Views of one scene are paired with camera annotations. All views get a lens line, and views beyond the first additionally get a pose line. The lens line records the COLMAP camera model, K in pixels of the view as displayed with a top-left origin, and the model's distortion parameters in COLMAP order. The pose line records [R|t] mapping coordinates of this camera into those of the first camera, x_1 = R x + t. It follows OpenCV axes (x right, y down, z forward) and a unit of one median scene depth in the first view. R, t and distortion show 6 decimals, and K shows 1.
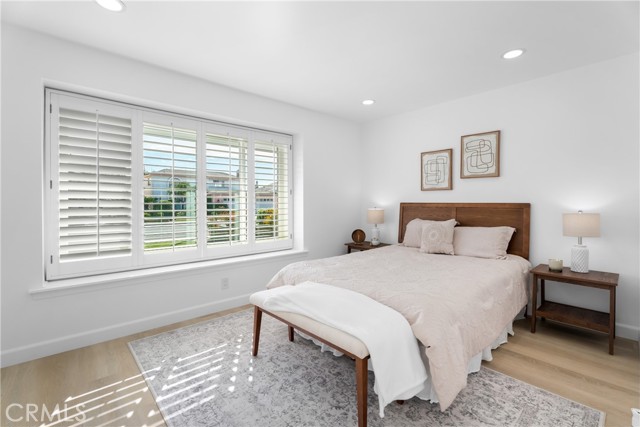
lens RADIAL K [[287.2, 0, 320.2], [0, 287.2, 208.8], [0, 0, 1]] dist [-0.000005, 0.000762]
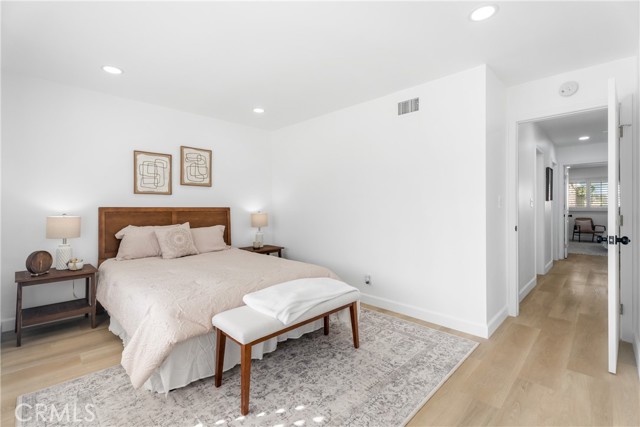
lens RADIAL K [[287.2, 0, 320.3], [0, 287.2, 209.8], [0, 0, 1]] dist [-0.000005, 0.000762]
pose [[-0.053234, -0.009186, 0.998540, -0.627308], [0.022140, 0.999701, 0.010377, -0.010767], [-0.998337, 0.022660, -0.053015, 0.539674]]
